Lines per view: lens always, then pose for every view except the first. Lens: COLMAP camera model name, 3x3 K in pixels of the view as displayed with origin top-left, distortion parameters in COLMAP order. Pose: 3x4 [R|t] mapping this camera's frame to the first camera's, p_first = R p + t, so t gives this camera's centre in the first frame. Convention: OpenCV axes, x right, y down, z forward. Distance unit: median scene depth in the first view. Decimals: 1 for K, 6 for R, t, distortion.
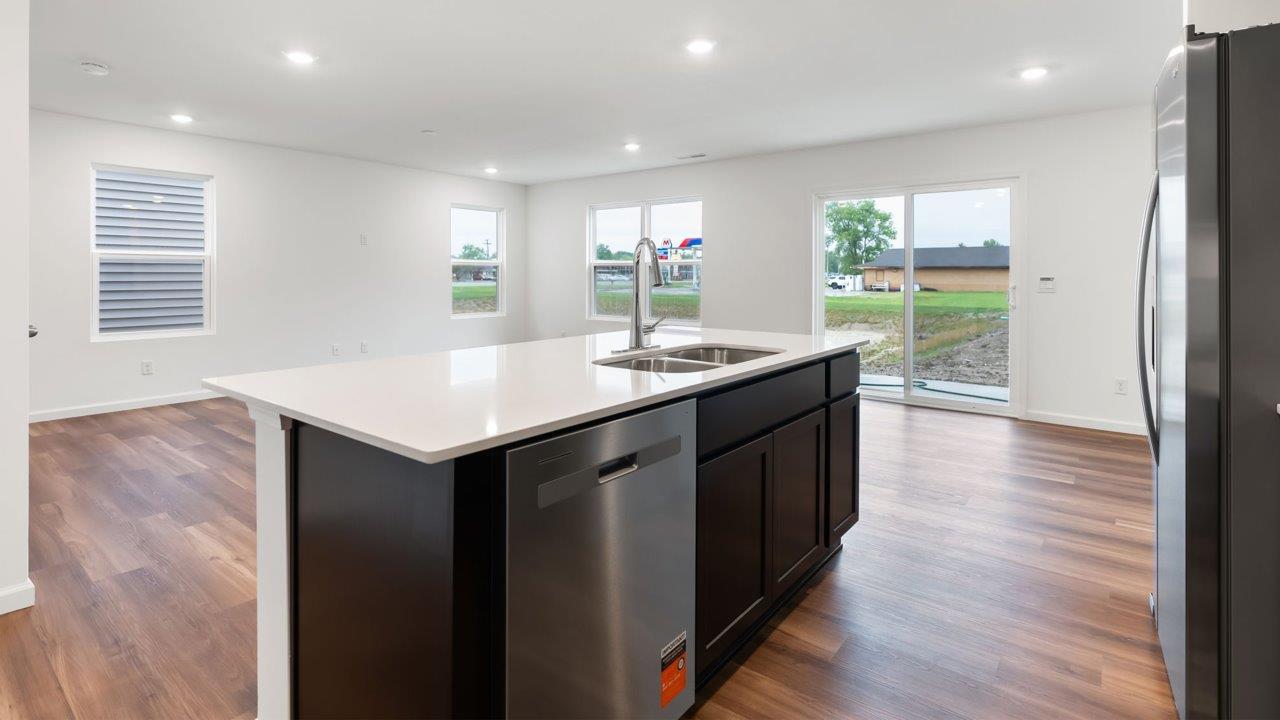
lens RADIAL K [[606.3, 0, 640.6], [0, 606.3, 265.3], [0, 0, 1]] dist [-0.003366, -0.000180]
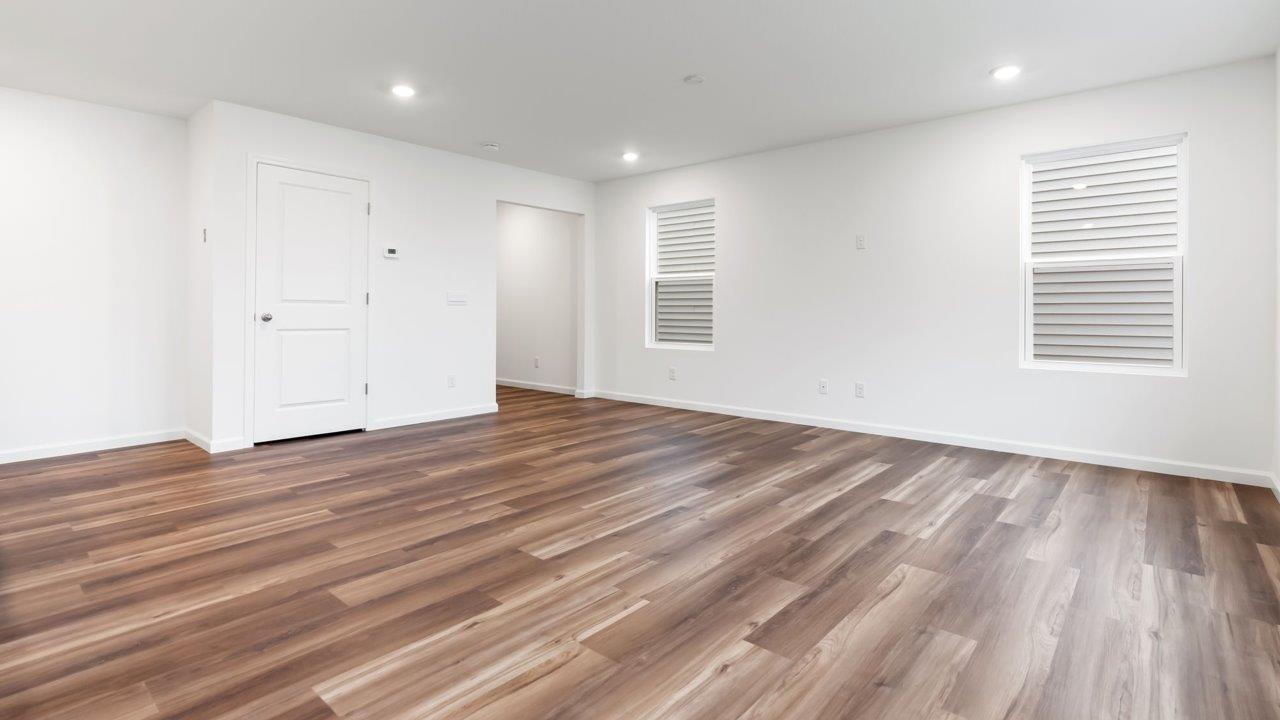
lens RADIAL K [[601.1, 0, 648.3], [0, 601.1, 310.8], [0, 0, 1]] dist [-0.010197, 0.000667]
pose [[-0.042981, -0.001580, -0.999075, 0.350575], [0.013222, 0.999910, -0.002150, 0.048152], [0.998988, -0.013302, -0.042956, 0.997954]]
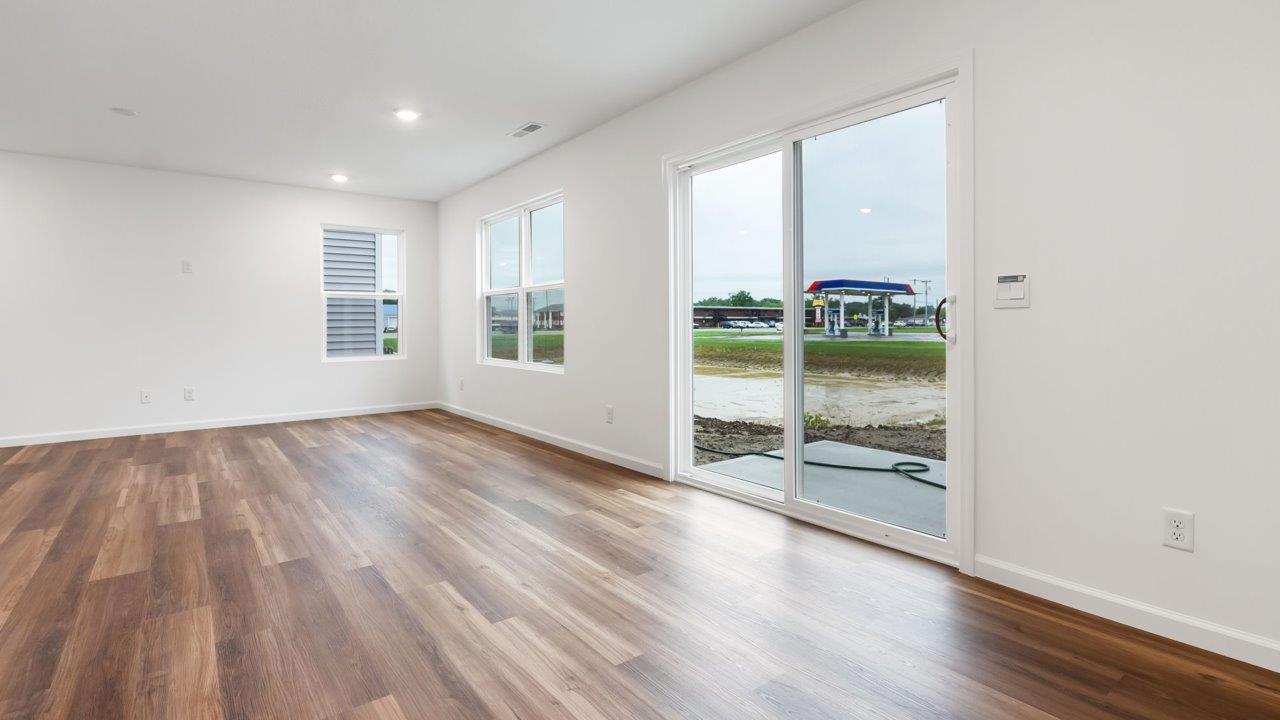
lens RADIAL K [[600.1, 0, 644.9], [0, 600.1, 323.5], [0, 0, 1]] dist [-0.003055, 0.000414]
pose [[0.970489, -0.009232, -0.240967, 0.463785], [0.013222, 0.999801, 0.014946, 0.040814], [0.240781, -0.017691, 0.970418, 0.441846]]
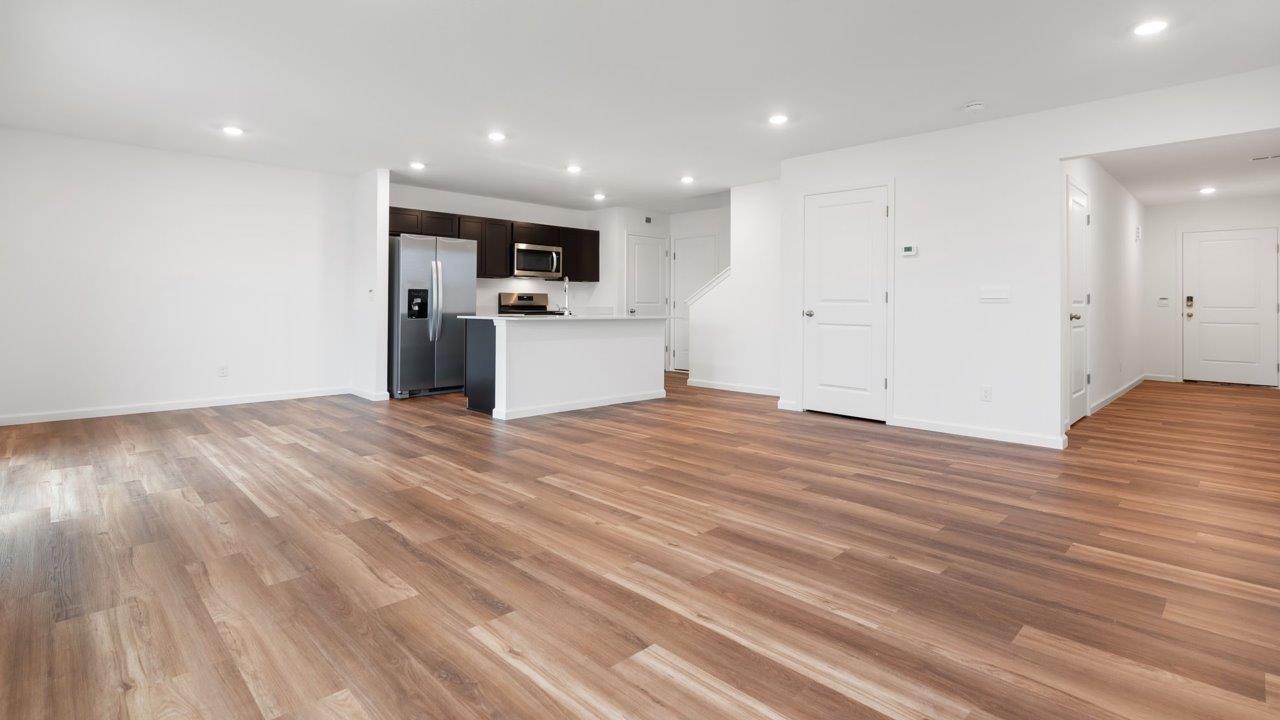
lens RADIAL K [[607.2, 0, 647.8], [0, 607.2, 305.1], [0, 0, 1]] dist [-0.000129, -0.000060]
pose [[-0.992396, -0.007776, 0.122842, -0.295543], [-0.009712, 0.999838, -0.015163, 0.052696], [-0.122704, -0.016240, -0.992310, 1.541627]]
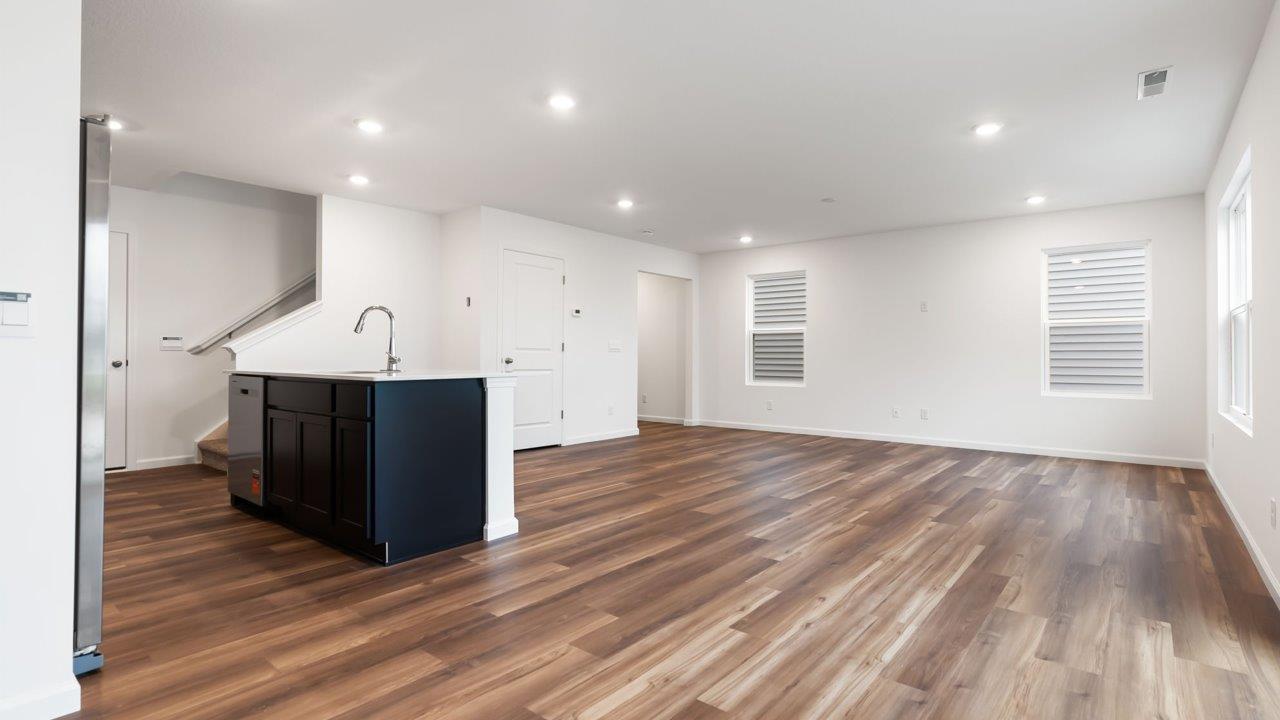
lens RADIAL K [[607.7, 0, 662.0], [0, 607.7, 348.4], [0, 0, 1]] dist [-0.009696, 0.000289]
pose [[-0.004790, -0.014773, -0.999879, 0.699044], [0.012676, 0.999810, -0.014833, 0.045887], [0.999908, -0.012746, -0.004601, 0.735723]]
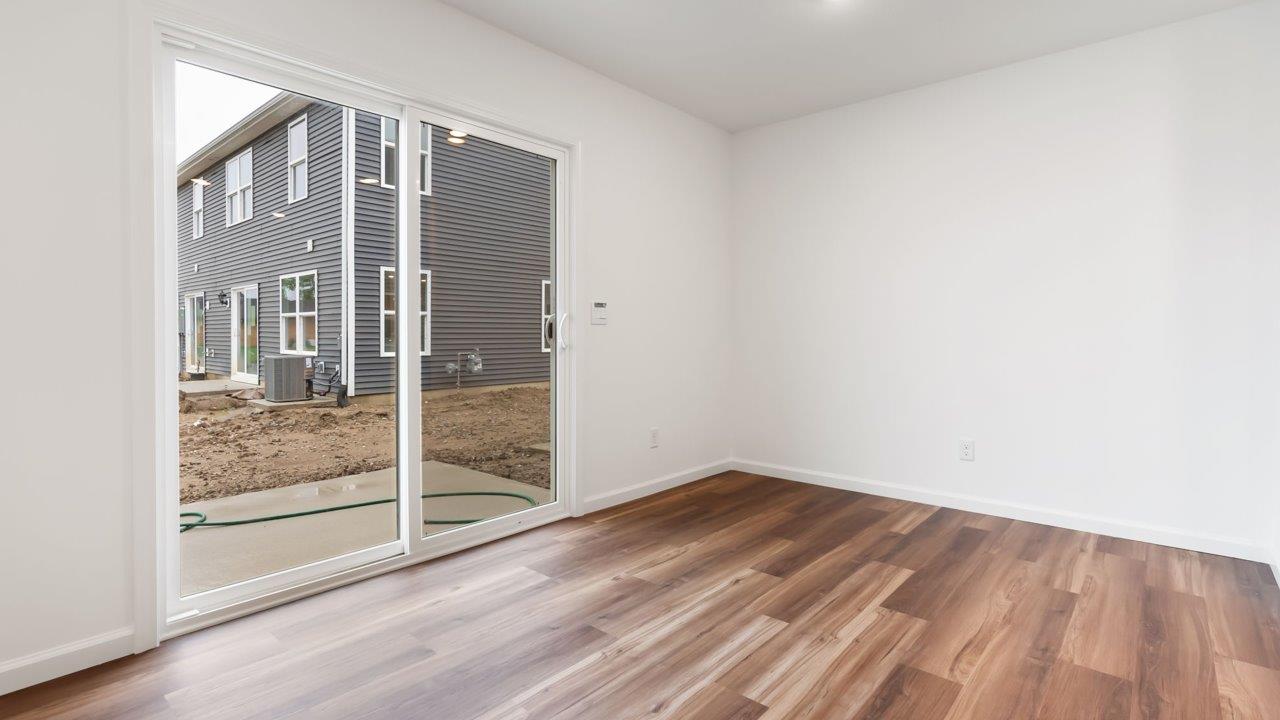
lens RADIAL K [[609.1, 0, 644.0], [0, 609.1, 338.8], [0, 0, 1]] dist [-0.013135, 0.001044]
pose [[0.045736, -0.013702, 0.998860, -0.021701], [-0.016412, 0.999761, 0.014465, 0.044588], [-0.998819, -0.017055, 0.045500, 0.828872]]
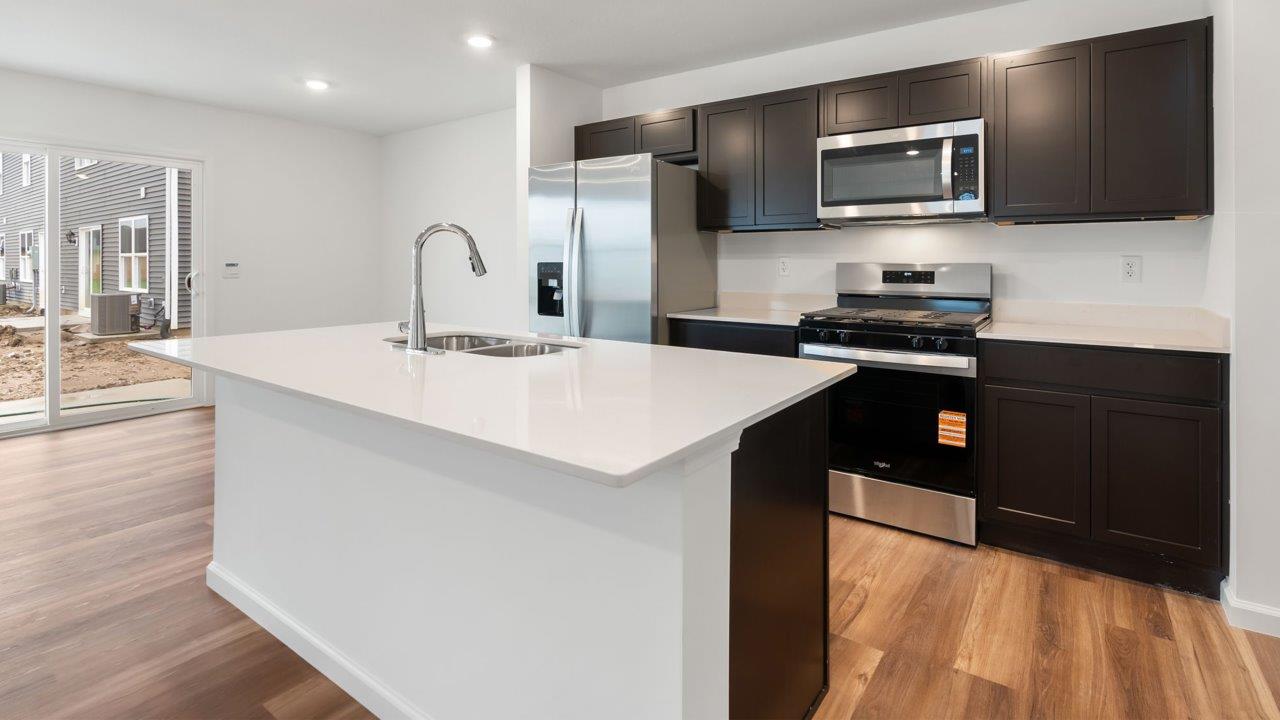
lens RADIAL K [[615.5, 0, 644.8], [0, 615.5, 262.9], [0, 0, 1]] dist [-0.003848, 0.000020]
pose [[-0.043139, -0.003076, 0.999064, -0.372537], [-0.016972, 0.999853, 0.002345, 0.003419], [-0.998925, -0.016855, -0.043185, 0.301437]]
